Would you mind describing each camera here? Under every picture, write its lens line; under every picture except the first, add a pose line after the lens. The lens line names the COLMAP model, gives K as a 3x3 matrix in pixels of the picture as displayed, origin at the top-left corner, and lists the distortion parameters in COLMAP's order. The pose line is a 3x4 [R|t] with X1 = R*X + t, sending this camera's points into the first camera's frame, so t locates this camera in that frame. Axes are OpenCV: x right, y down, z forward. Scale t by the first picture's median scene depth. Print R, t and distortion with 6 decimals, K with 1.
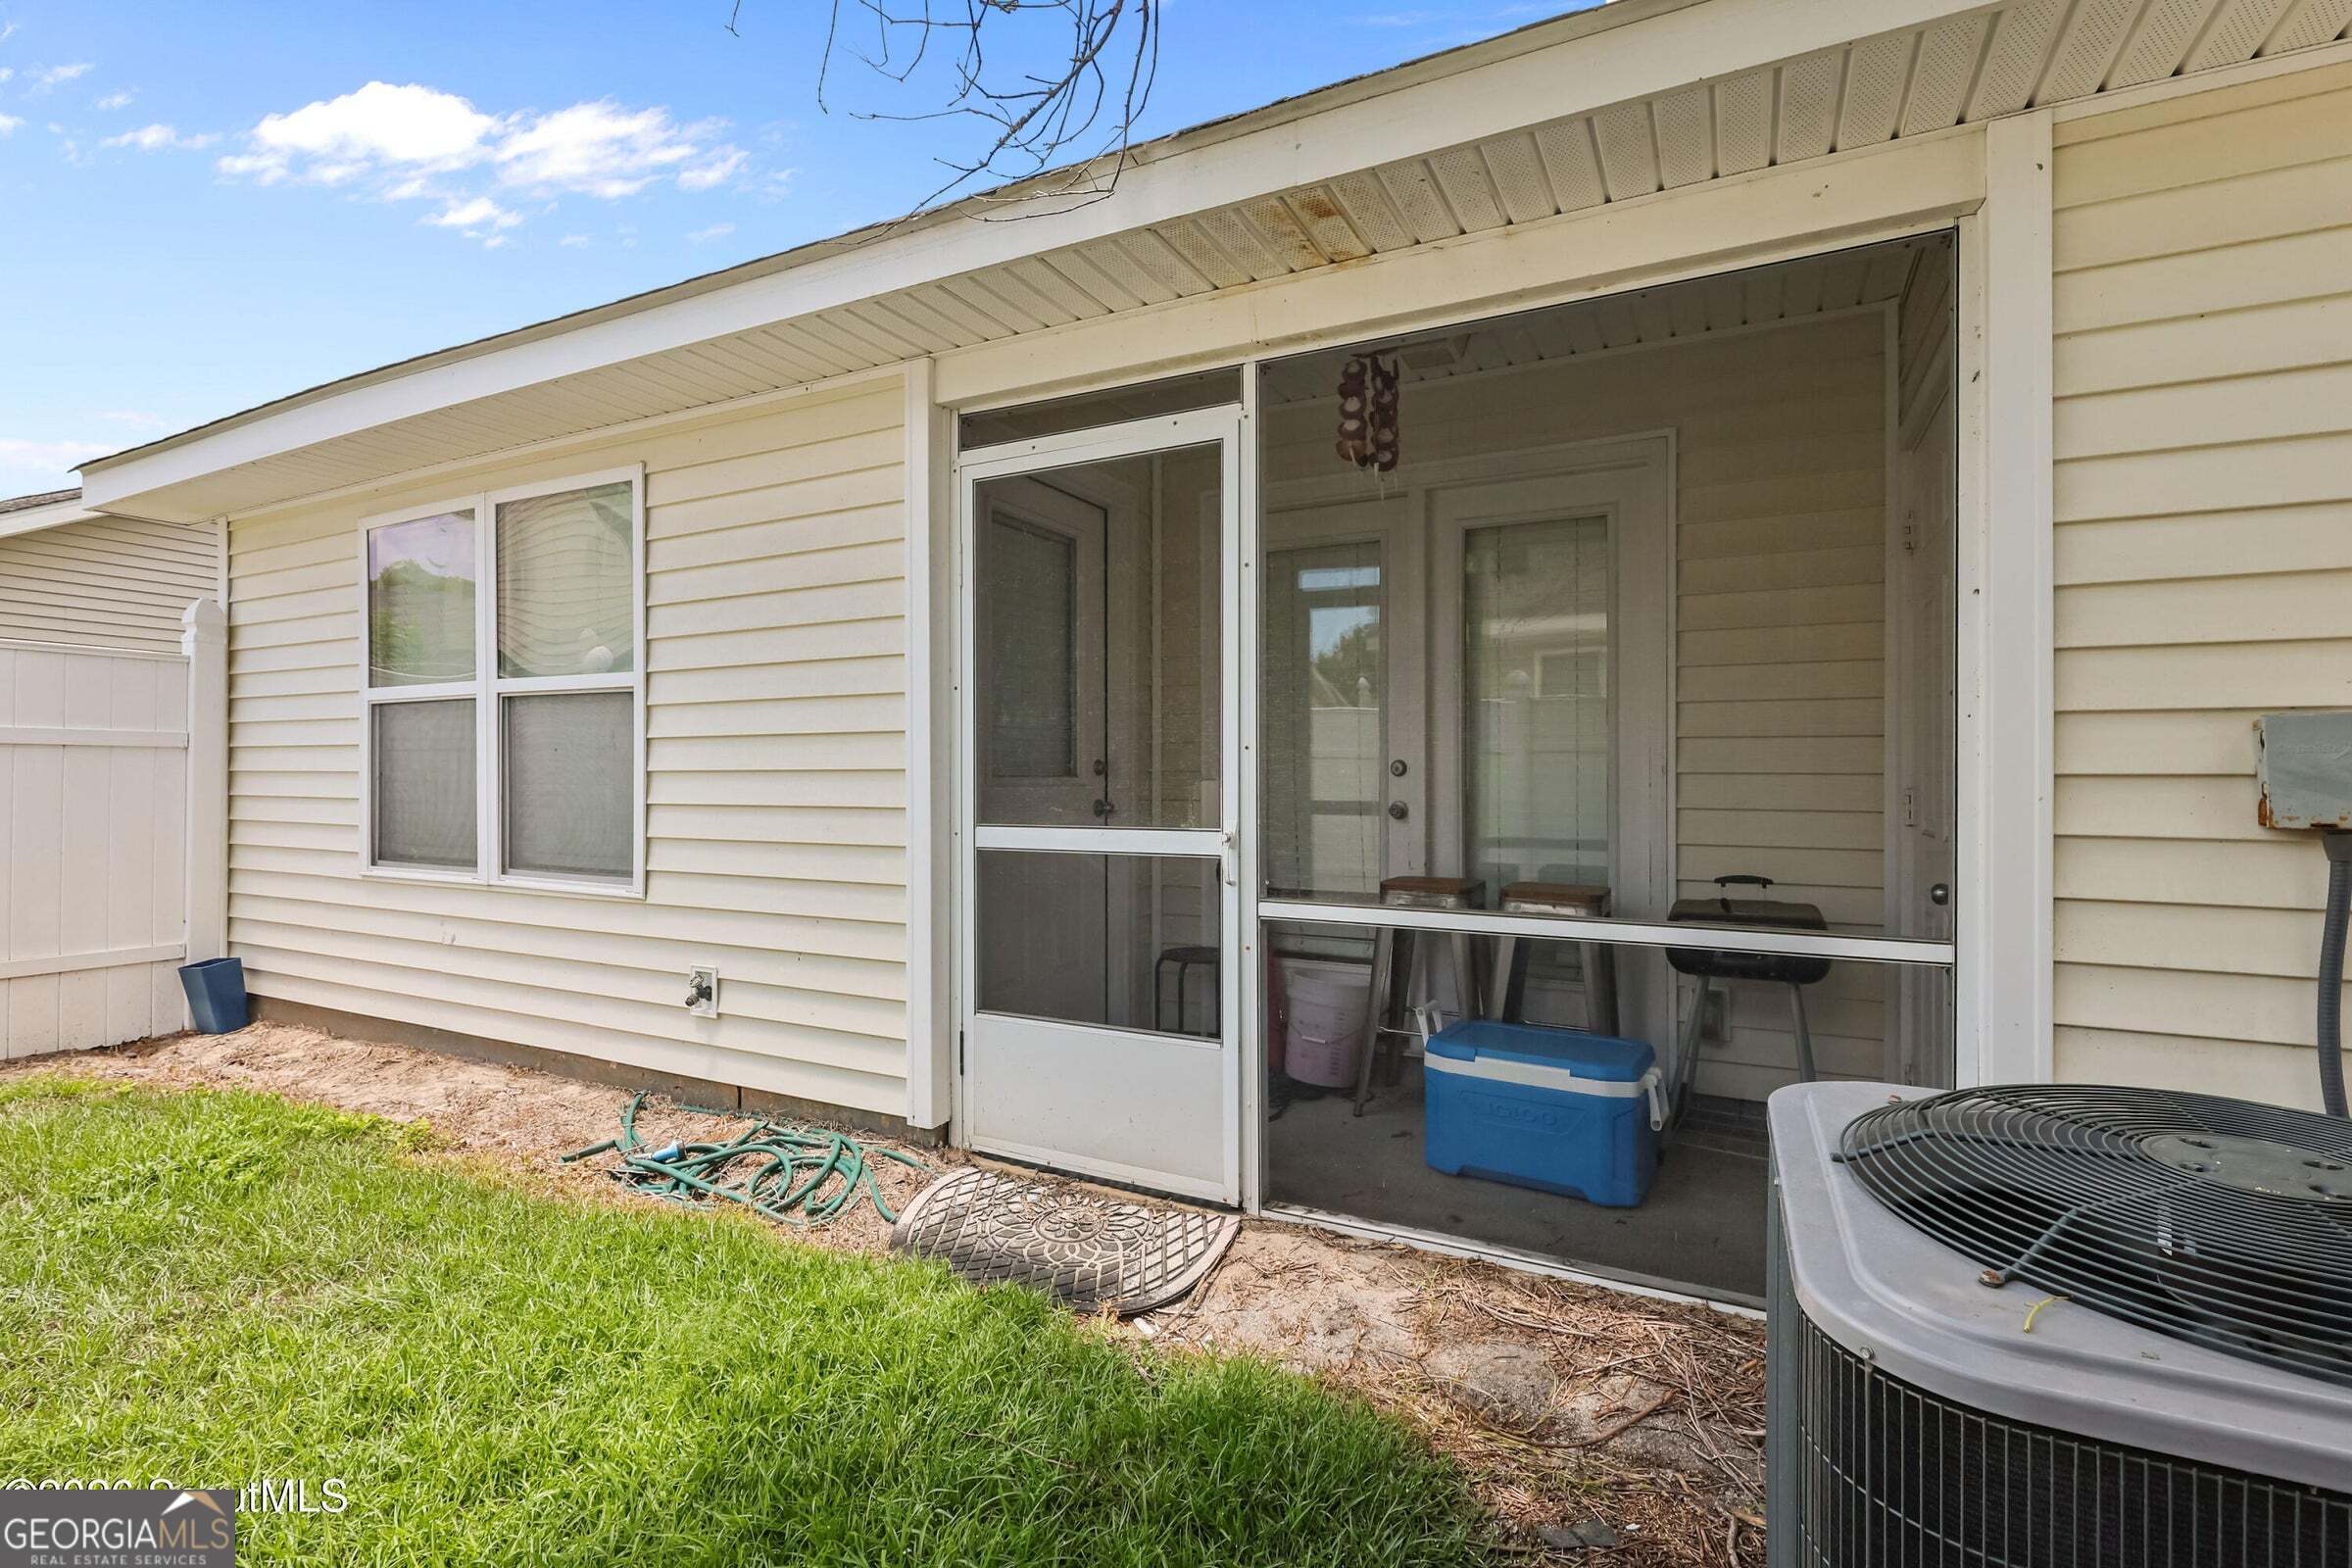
lens RADIAL K [[1096.9, 0, 1170.0], [0, 1096.9, 785.9], [0, 0, 1]] dist [-0.000668, -0.000057]
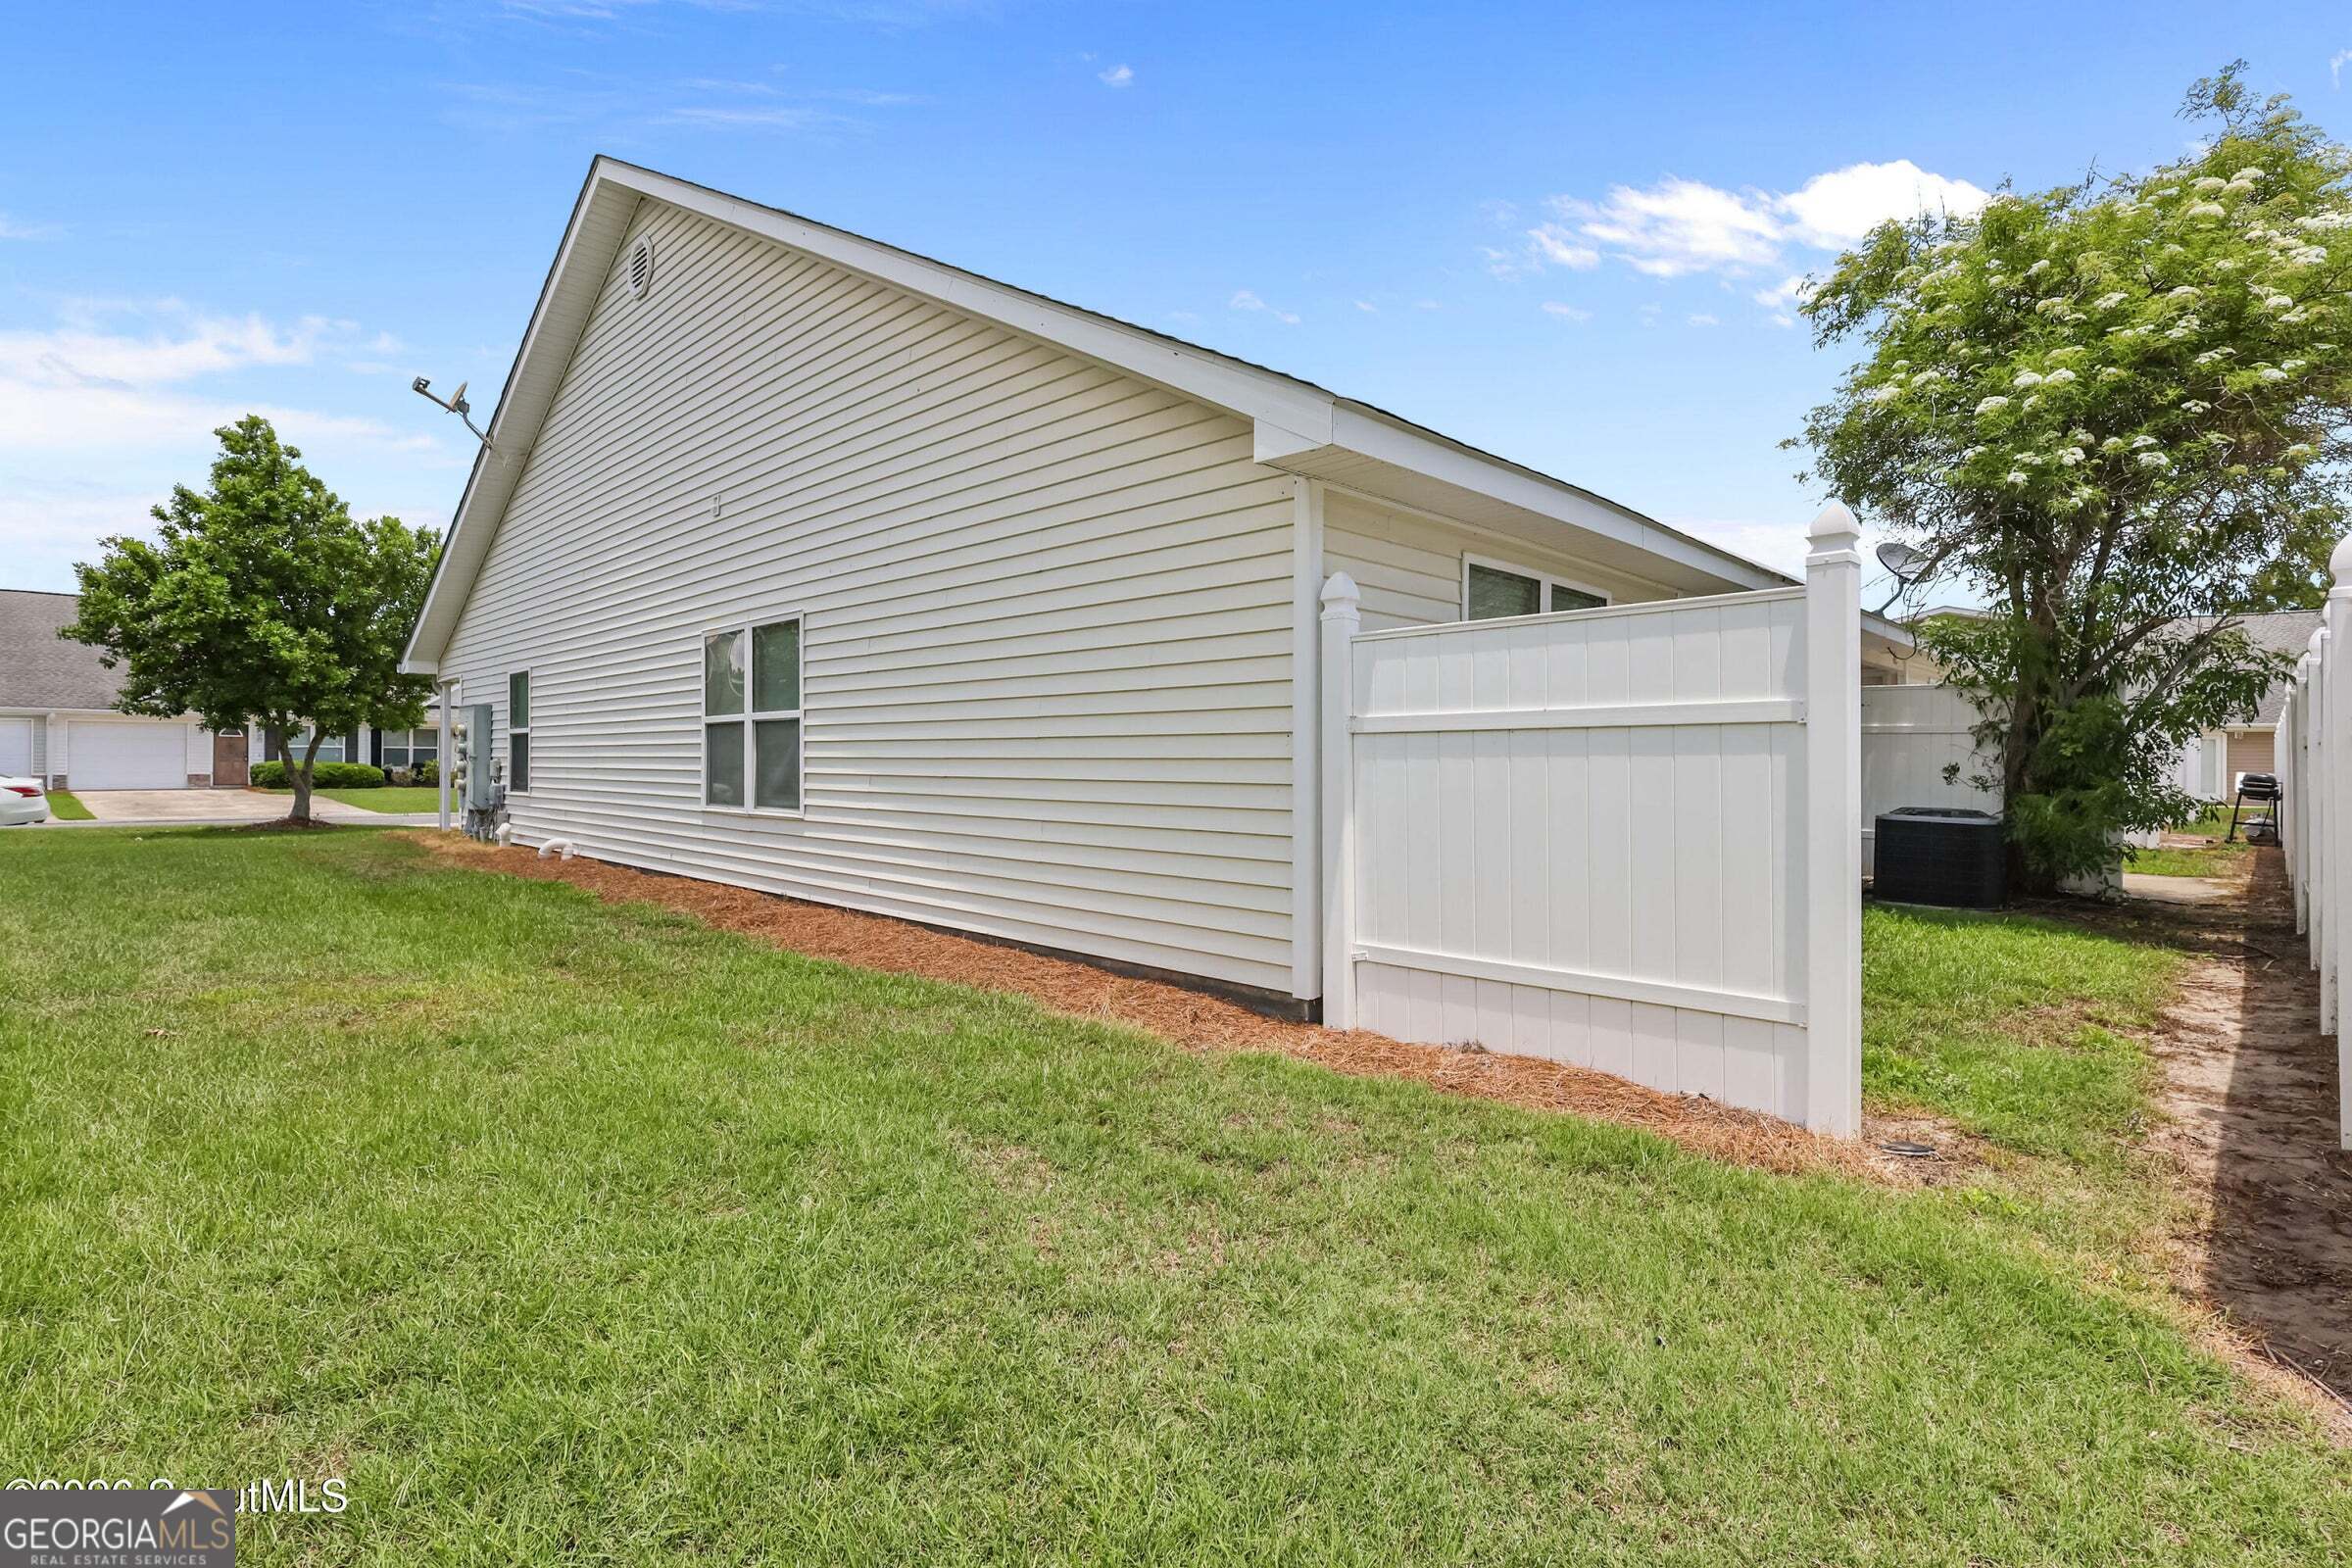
lens RADIAL K [[1096.9, 0, 1176.9], [0, 1096.9, 772.4], [0, 0, 1]] dist [-0.000668, -0.000057]
pose [[0.956253, 0.000803, -0.292541, 0.718140], [0.001530, 0.999969, 0.007746, -0.001122], [0.292538, -0.007854, 0.956221, -0.699380]]
